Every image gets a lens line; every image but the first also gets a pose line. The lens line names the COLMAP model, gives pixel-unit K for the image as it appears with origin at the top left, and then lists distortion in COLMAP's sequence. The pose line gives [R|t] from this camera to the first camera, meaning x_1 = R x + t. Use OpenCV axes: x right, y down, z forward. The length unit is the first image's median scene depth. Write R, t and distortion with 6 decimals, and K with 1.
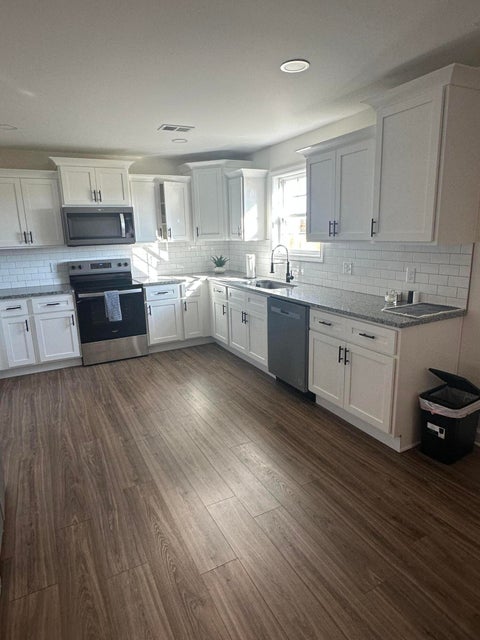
lens RADIAL K [[381.2, 0, 240.9], [0, 381.2, 317.8], [0, 0, 1]] dist [-0.010043, -0.000264]
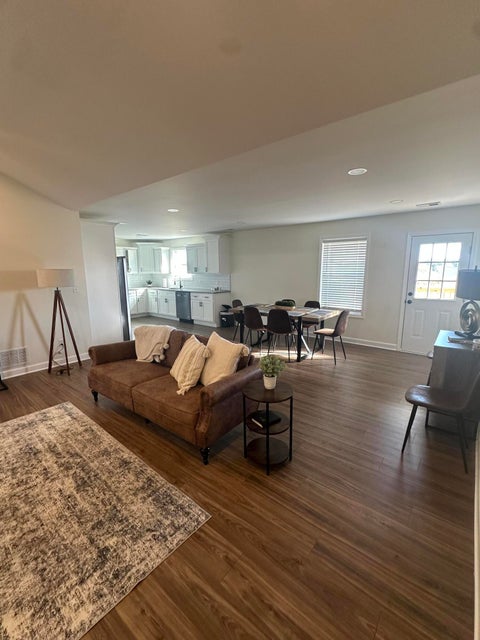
lens RADIAL K [[281.7, 0, 243.0], [0, 281.7, 320.2], [0, 0, 1]] dist [-0.004798, -0.000097]
pose [[0.919801, -0.048626, 0.389361, -0.276973], [0.068947, 0.996882, -0.038379, 0.255697], [-0.386281, 0.062147, 0.920285, -1.084358]]
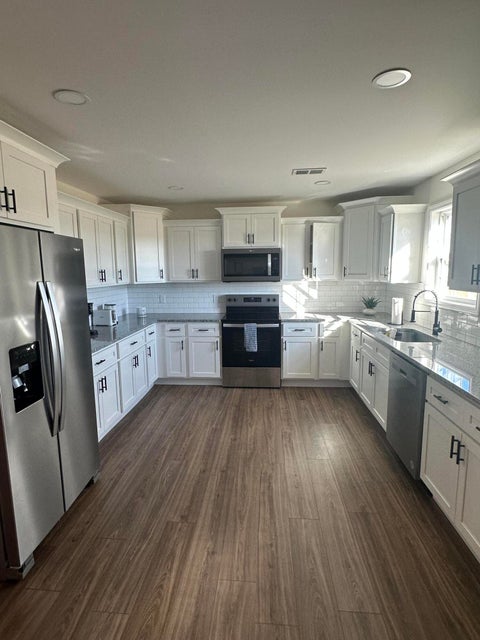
lens RADIAL K [[348.5, 0, 238.5], [0, 348.5, 317.9], [0, 0, 1]] dist [0.001698, -0.001230]
pose [[0.842275, 0.092475, -0.531056, 0.167500], [-0.131694, 0.990623, -0.036371, -0.047267], [0.522713, 0.100571, 0.846556, 0.134948]]
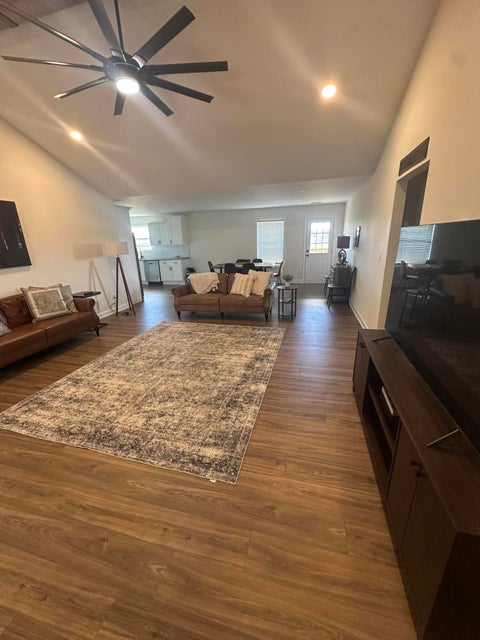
lens RADIAL K [[258.8, 0, 236.5], [0, 258.8, 321.5], [0, 0, 1]] dist [-0.001620, -0.000119]
pose [[0.682466, -0.217776, 0.697720, -1.082562], [0.180421, 0.975236, 0.127919, 0.328071], [-0.708300, 0.038583, 0.704857, -1.283066]]
